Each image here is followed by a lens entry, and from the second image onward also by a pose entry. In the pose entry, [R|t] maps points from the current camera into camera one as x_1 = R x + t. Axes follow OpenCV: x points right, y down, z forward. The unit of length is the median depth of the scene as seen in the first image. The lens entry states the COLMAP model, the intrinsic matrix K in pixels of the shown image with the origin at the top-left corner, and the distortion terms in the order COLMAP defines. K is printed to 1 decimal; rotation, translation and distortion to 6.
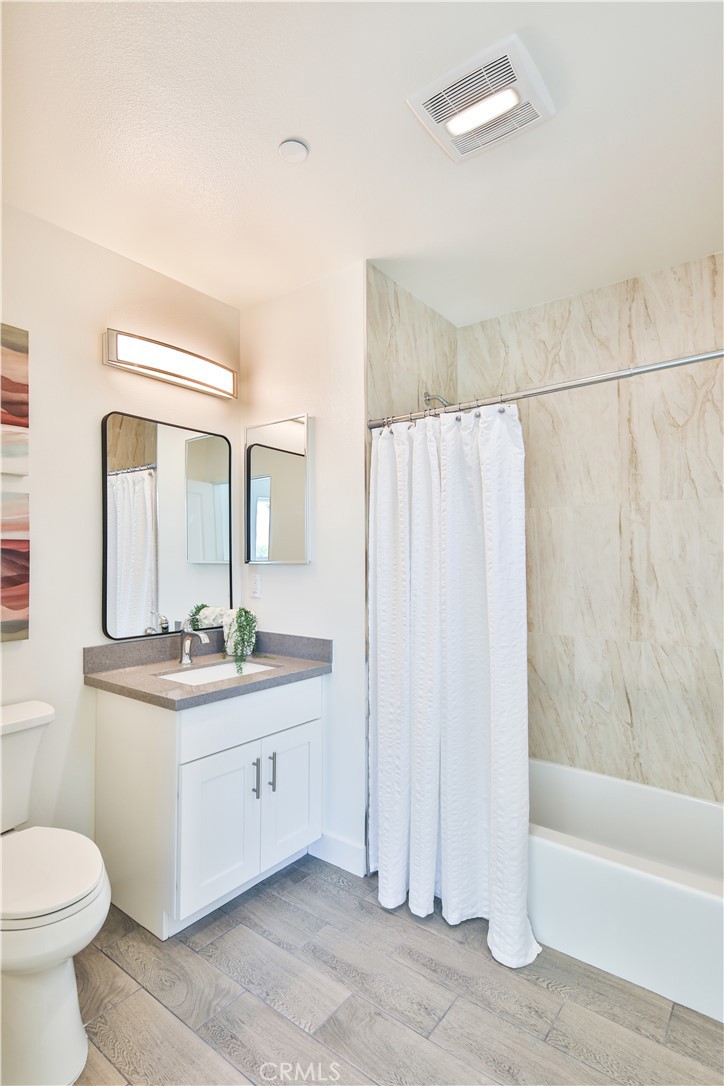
lens RADIAL K [[535.3, 0, 362.0], [0, 535.3, 506.4], [0, 0, 1]] dist [-0.000975, -0.000601]
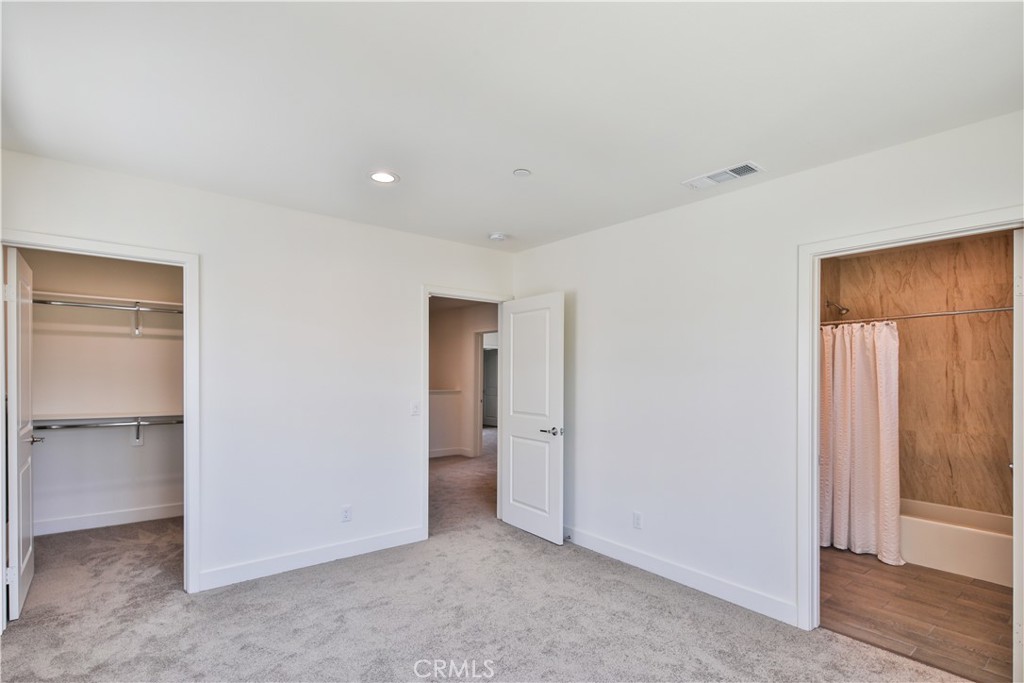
lens RADIAL K [[504.7, 0, 509.3], [0, 504.7, 344.2], [0, 0, 1]] dist [-0.000975, -0.000601]
pose [[0.972189, -0.006408, -0.234110, -0.630286], [0.016039, 0.999100, 0.039258, -0.166713], [0.233648, -0.041921, 0.971417, -1.138472]]
